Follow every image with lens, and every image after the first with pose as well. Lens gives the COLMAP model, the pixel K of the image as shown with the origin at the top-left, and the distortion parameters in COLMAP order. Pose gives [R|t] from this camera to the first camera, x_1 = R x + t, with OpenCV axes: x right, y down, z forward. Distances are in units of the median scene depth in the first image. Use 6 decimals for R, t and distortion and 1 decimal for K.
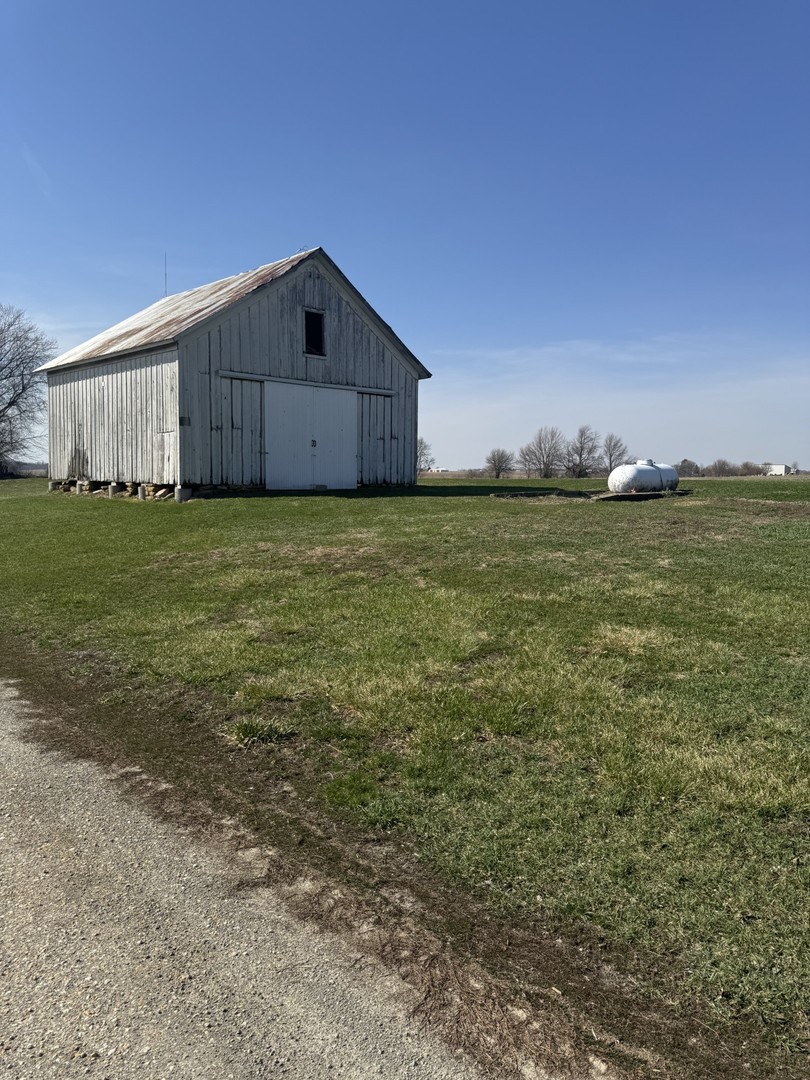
lens RADIAL K [[754.4, 0, 407.0], [0, 754.4, 546.6], [0, 0, 1]] dist [0.014210, -0.004746]
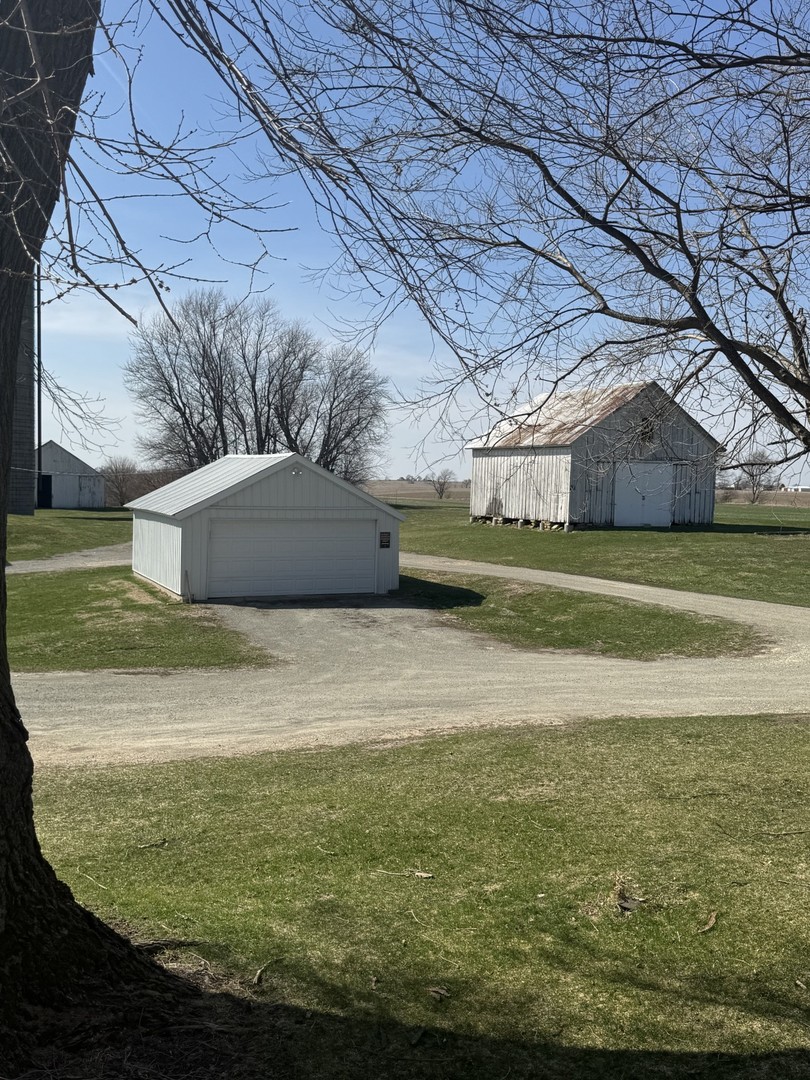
lens RADIAL K [[1040.3, 0, 408.8], [0, 1040.3, 543.3], [0, 0, 1]] dist [0.071267, 0.000000]
pose [[0.951529, 0.030090, -0.306084, 0.086496], [-0.044285, 0.998236, -0.039539, 0.072016], [0.304354, 0.051178, 0.951183, -1.299454]]
